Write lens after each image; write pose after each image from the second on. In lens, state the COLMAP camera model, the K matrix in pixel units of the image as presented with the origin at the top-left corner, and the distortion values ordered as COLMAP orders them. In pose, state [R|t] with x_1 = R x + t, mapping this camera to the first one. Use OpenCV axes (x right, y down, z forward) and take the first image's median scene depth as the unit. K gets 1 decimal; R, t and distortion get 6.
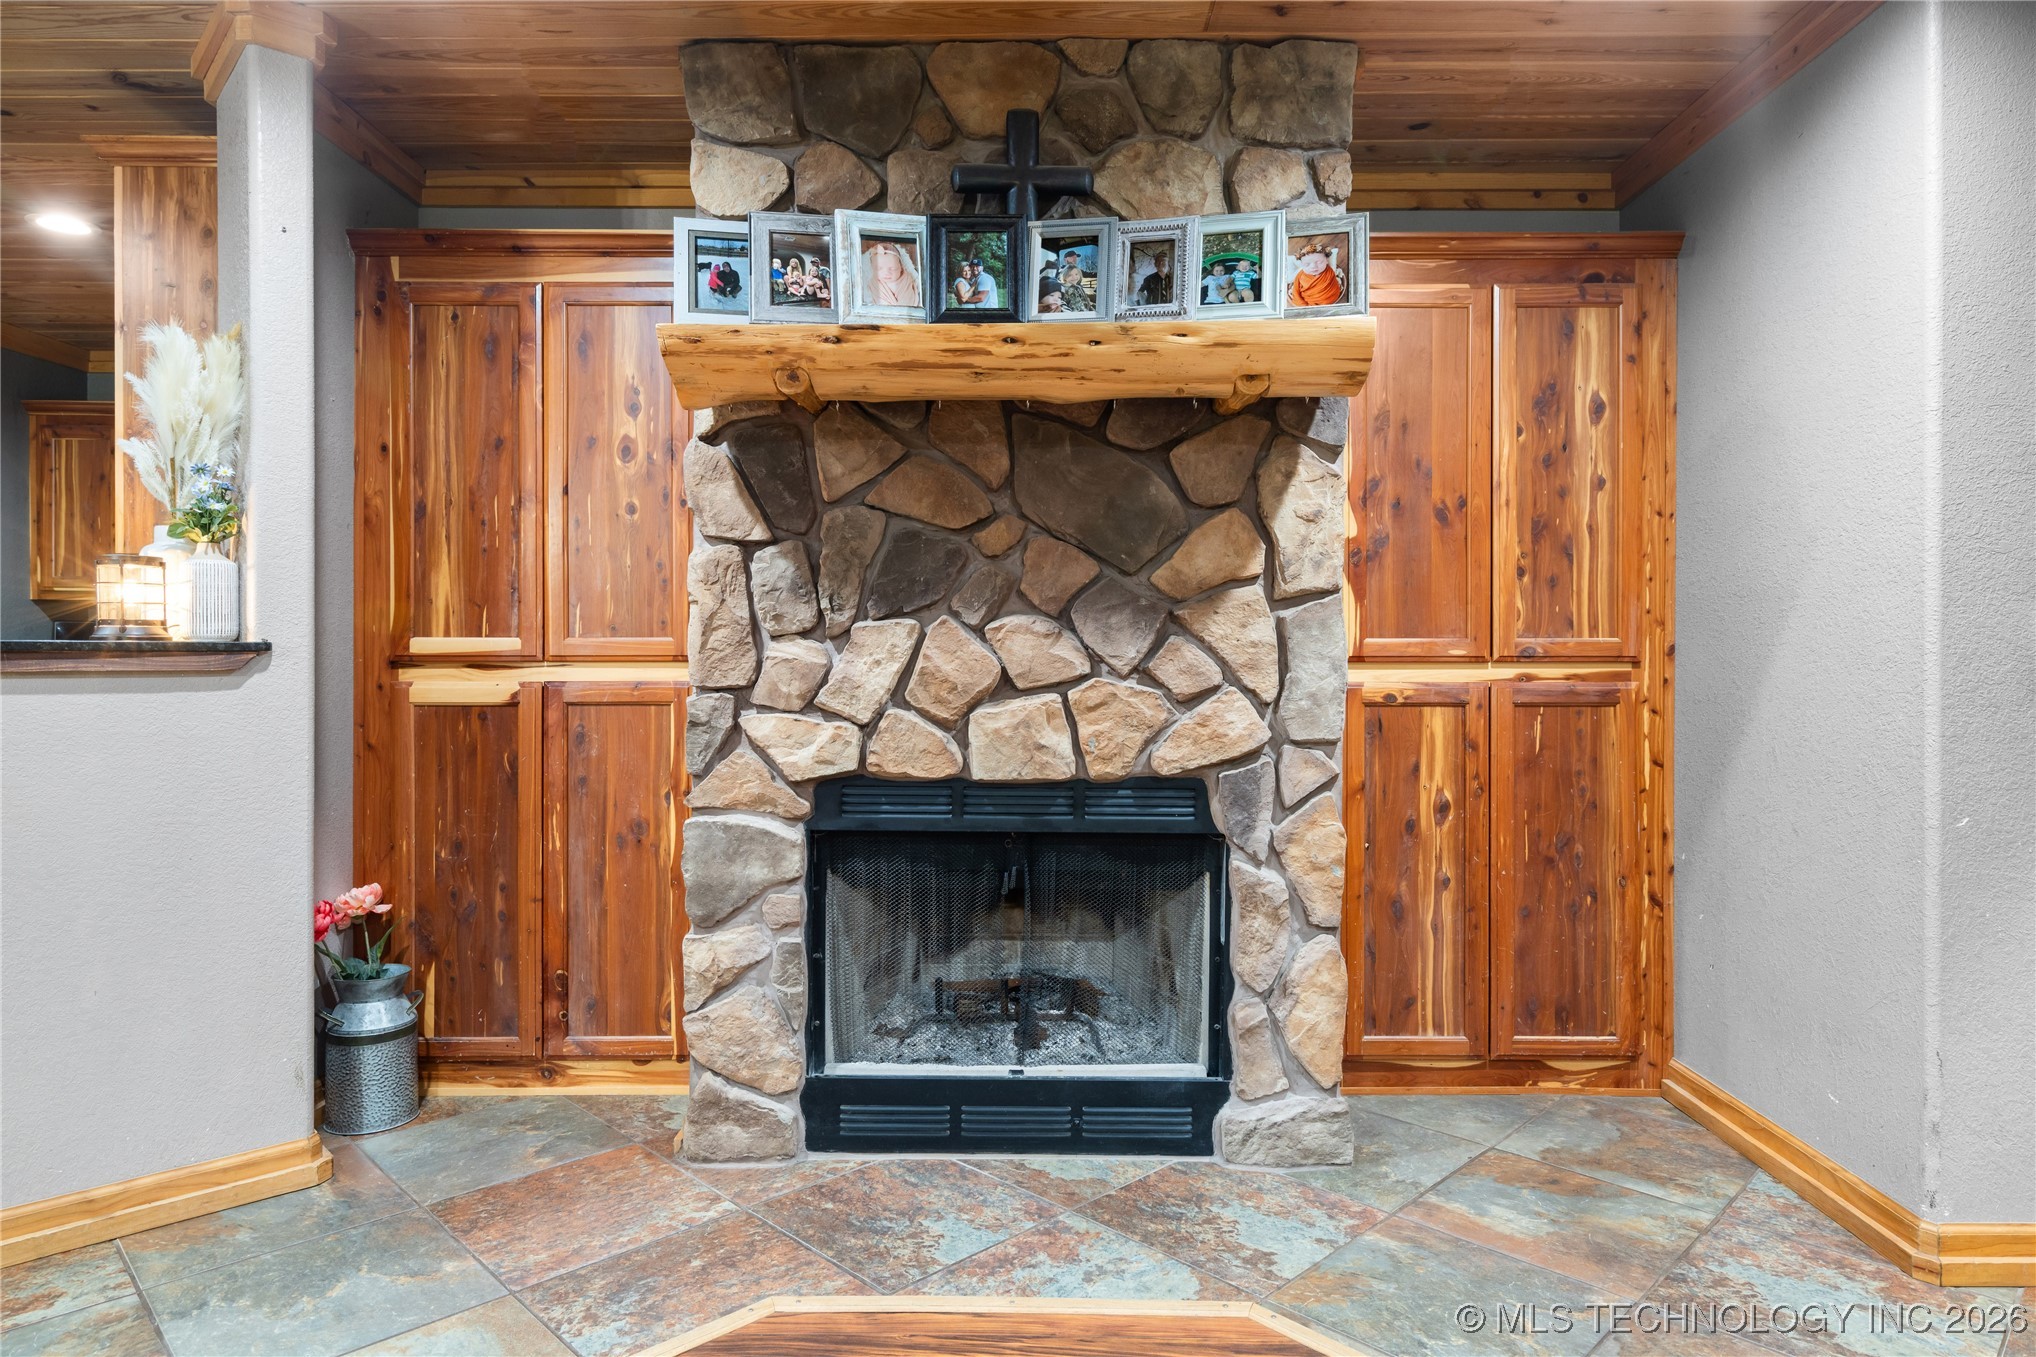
lens RADIAL K [[1219.8, 0, 1017.1], [0, 1219.8, 671.2], [0, 0, 1]] dist [0.006165, 0.000905]
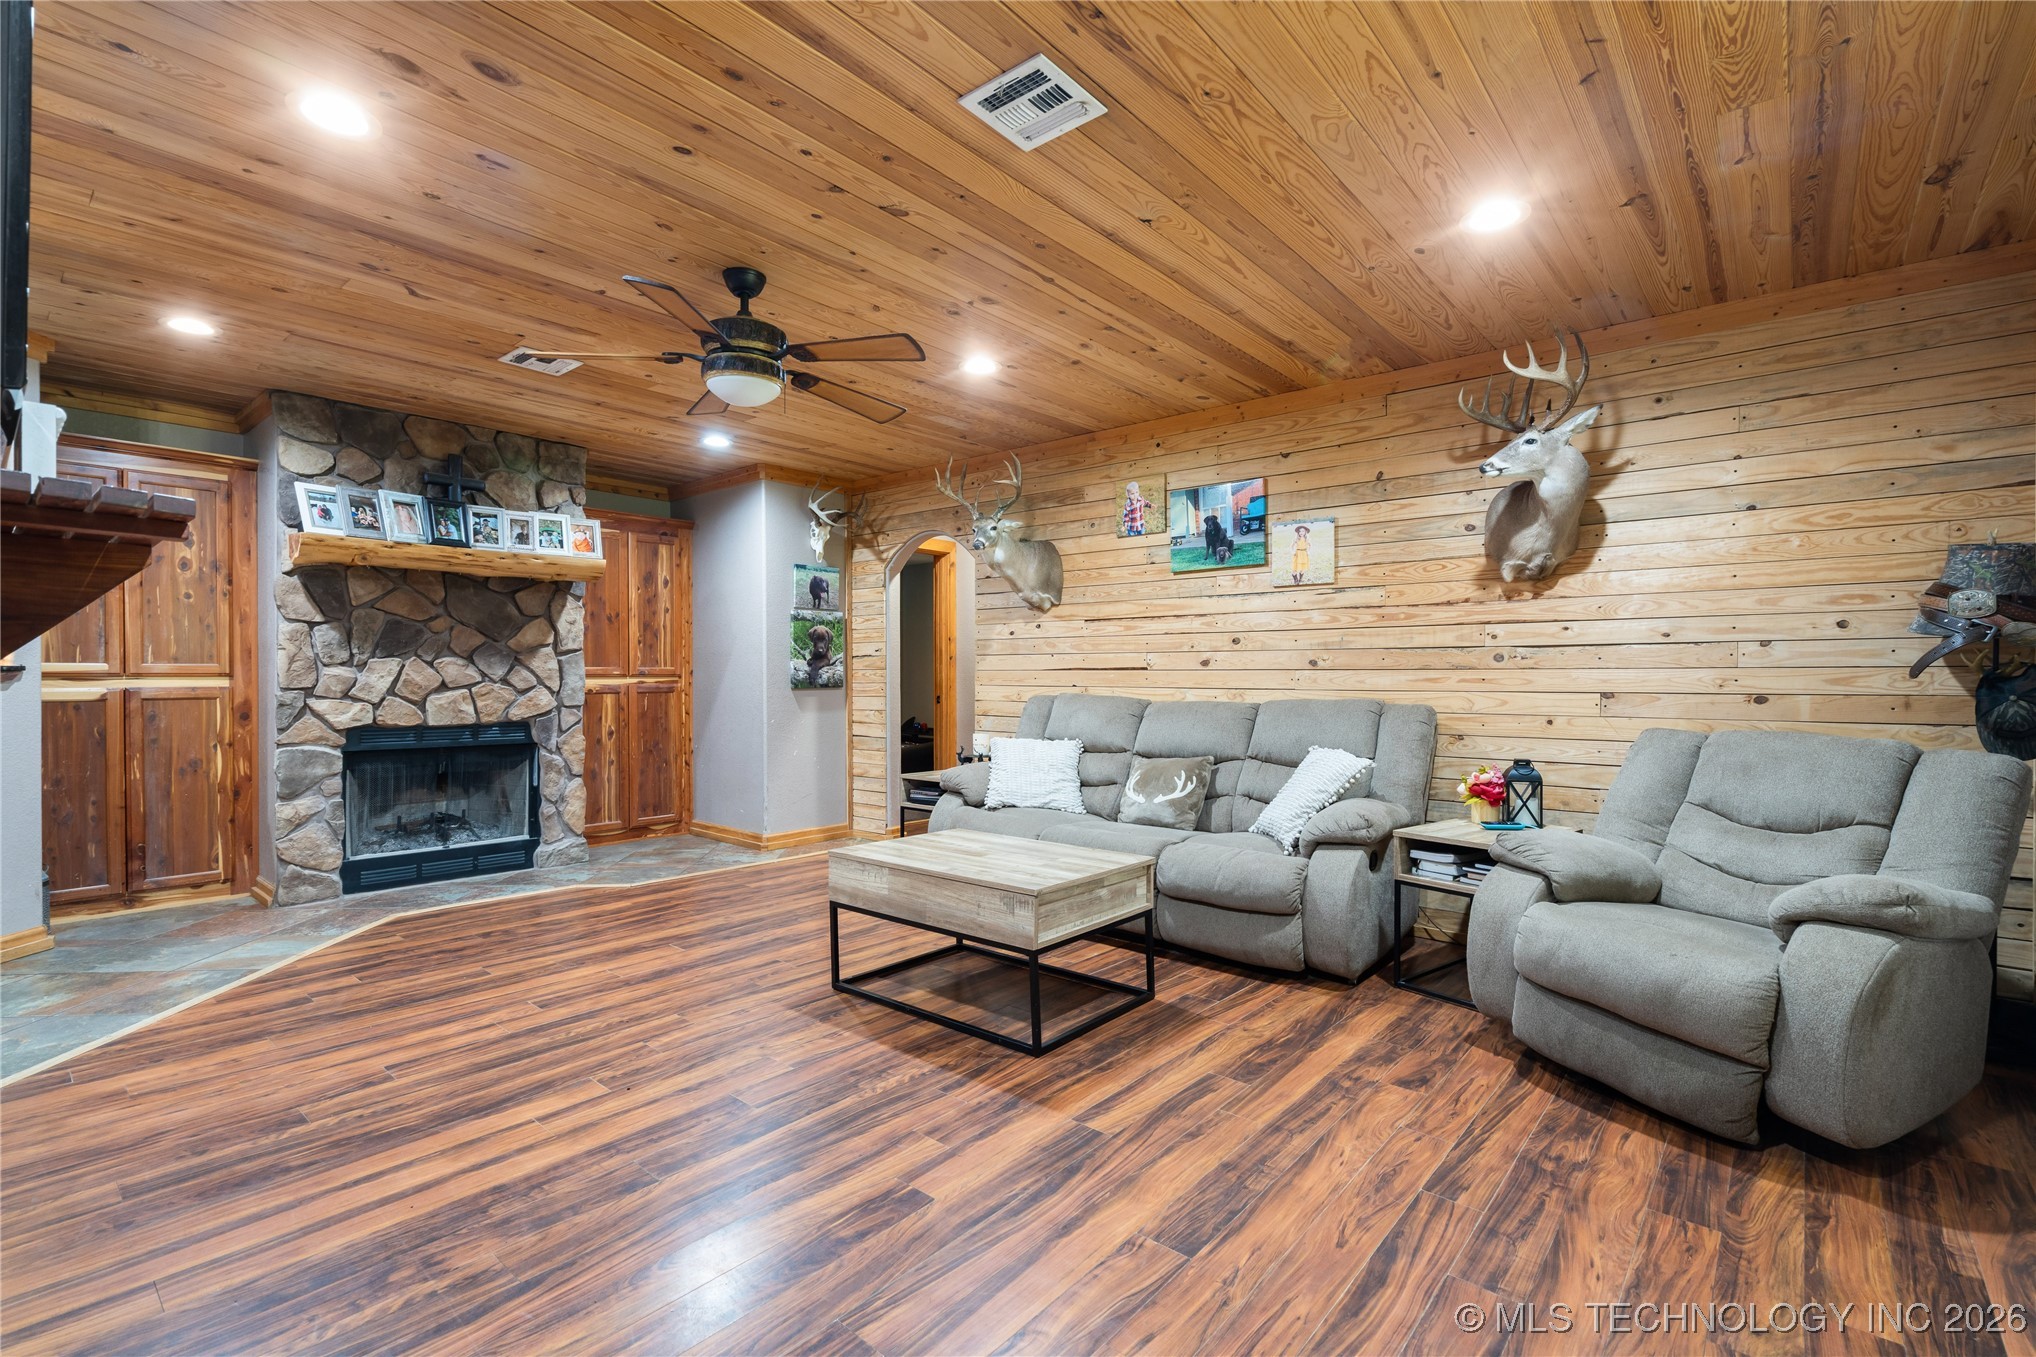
lens RADIAL K [[921.8, 0, 1018.0], [0, 921.8, 678.5], [0, 0, 1]] dist [-0.000439, 0.000205]
pose [[0.646995, -0.001979, 0.762491, -0.665287], [0.007653, 0.999963, -0.003898, 0.012435], [-0.762455, 0.008358, 0.646987, -1.050813]]
